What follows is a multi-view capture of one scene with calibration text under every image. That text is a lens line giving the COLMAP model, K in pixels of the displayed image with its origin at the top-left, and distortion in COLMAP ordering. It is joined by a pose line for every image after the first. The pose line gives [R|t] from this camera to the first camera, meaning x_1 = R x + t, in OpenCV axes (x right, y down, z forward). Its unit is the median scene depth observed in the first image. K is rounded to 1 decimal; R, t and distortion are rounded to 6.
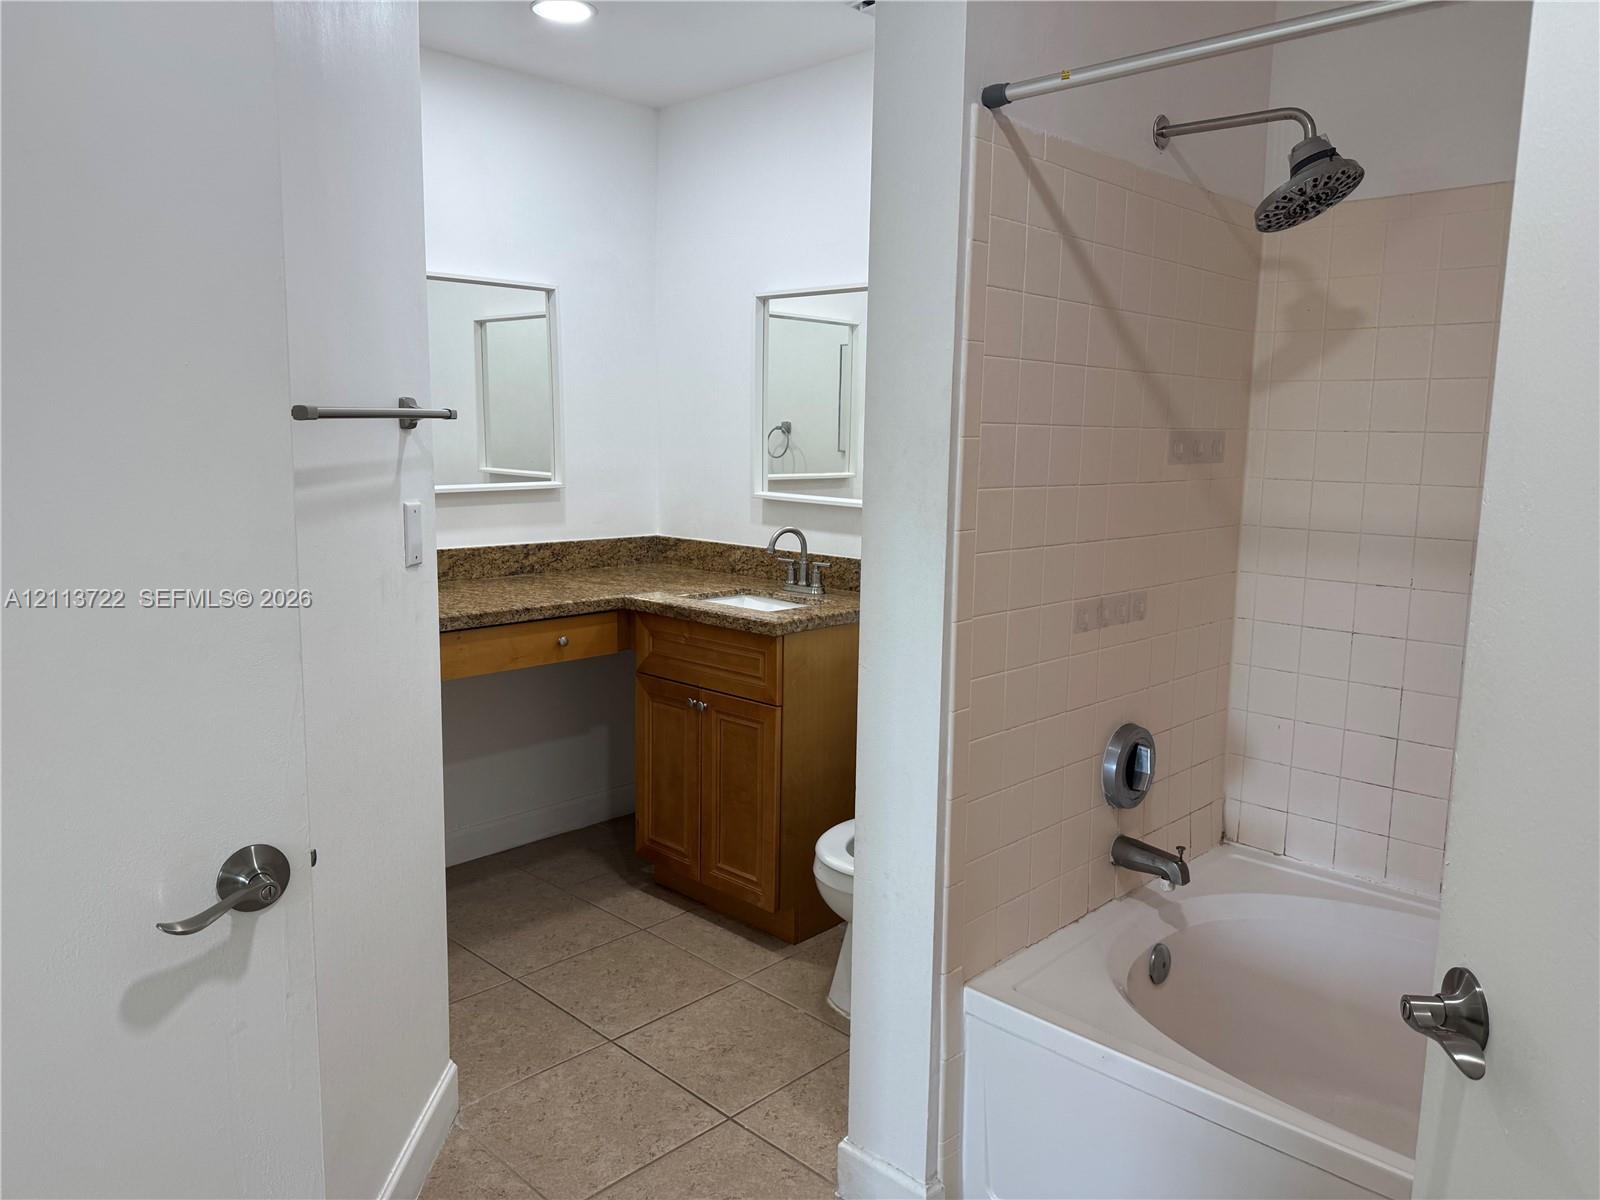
lens RADIAL K [[1114.6, 0, 806.1], [0, 1114.6, 582.1], [0, 0, 1]] dist [0.137962, -0.254336]
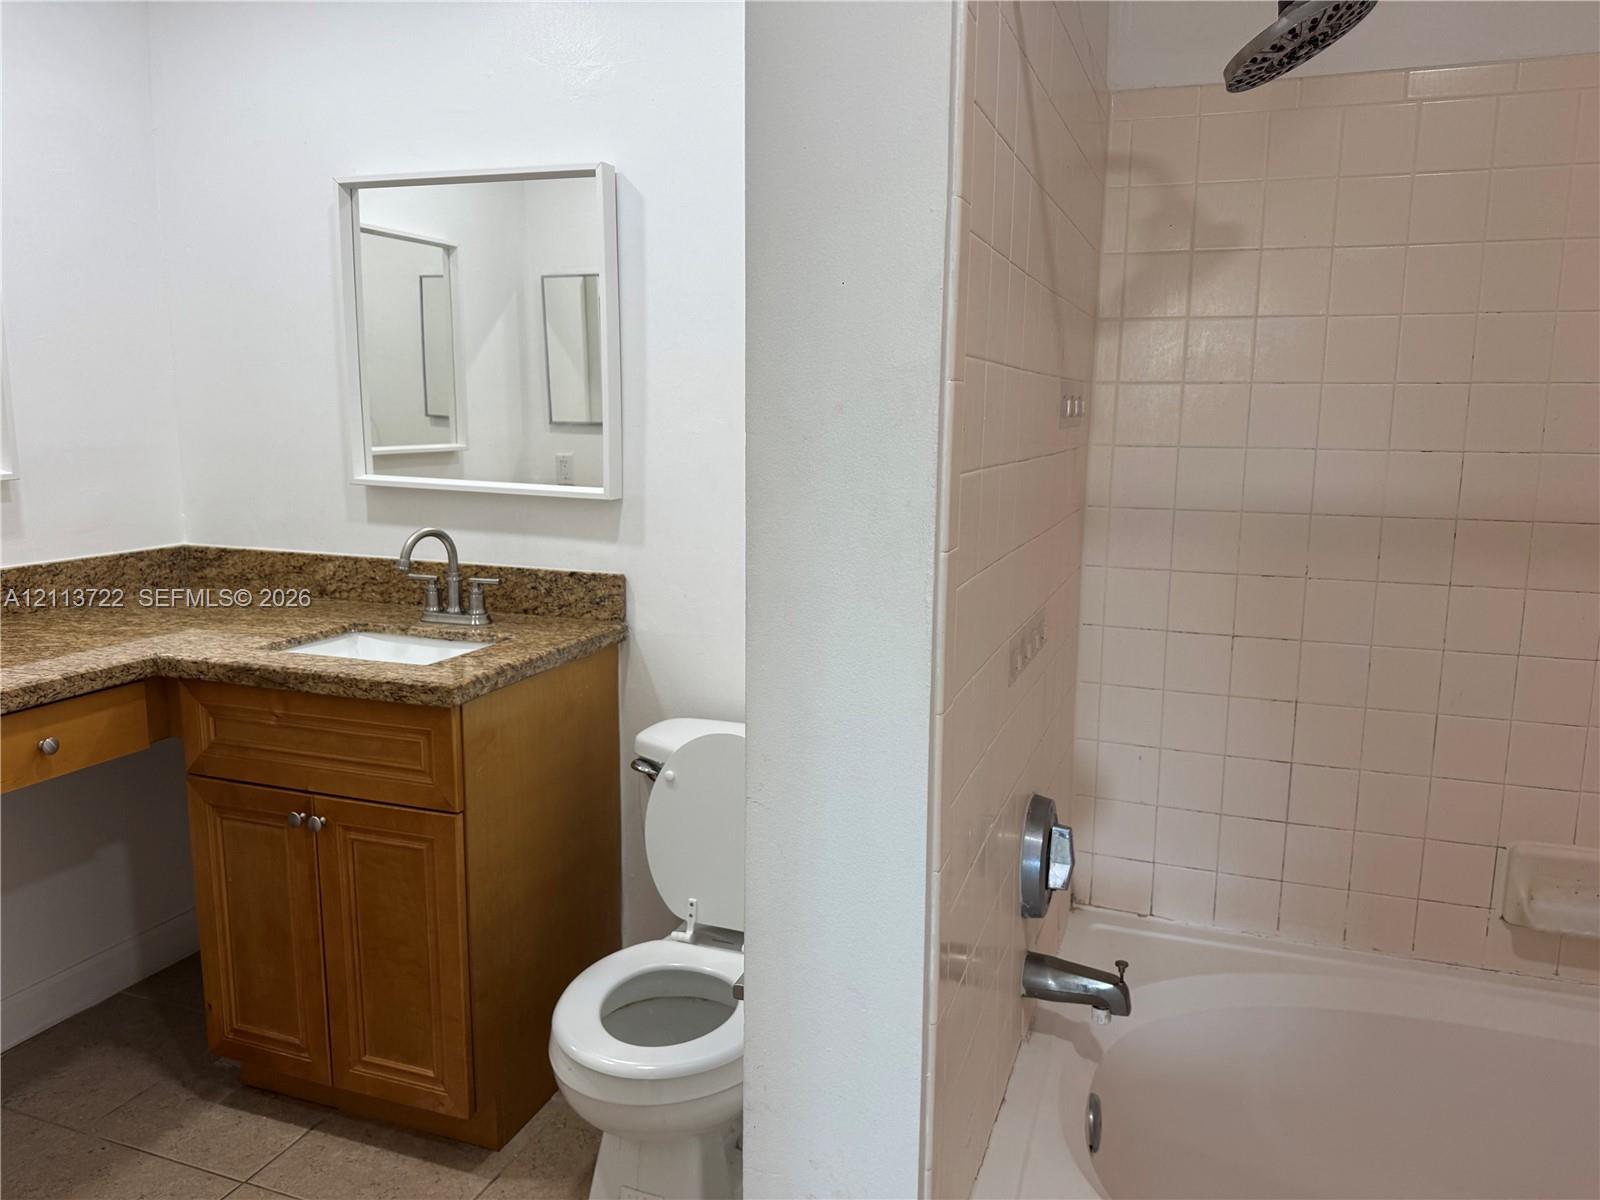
lens RADIAL K [[1134.4, 0, 812.1], [0, 1134.4, 591.0], [0, 0, 1]] dist [0.041843, -0.063880]
pose [[0.913959, -0.072109, 0.399348, -0.082256], [0.057810, 0.997185, 0.047753, -0.031878], [-0.401667, -0.020558, 0.915555, 0.288888]]
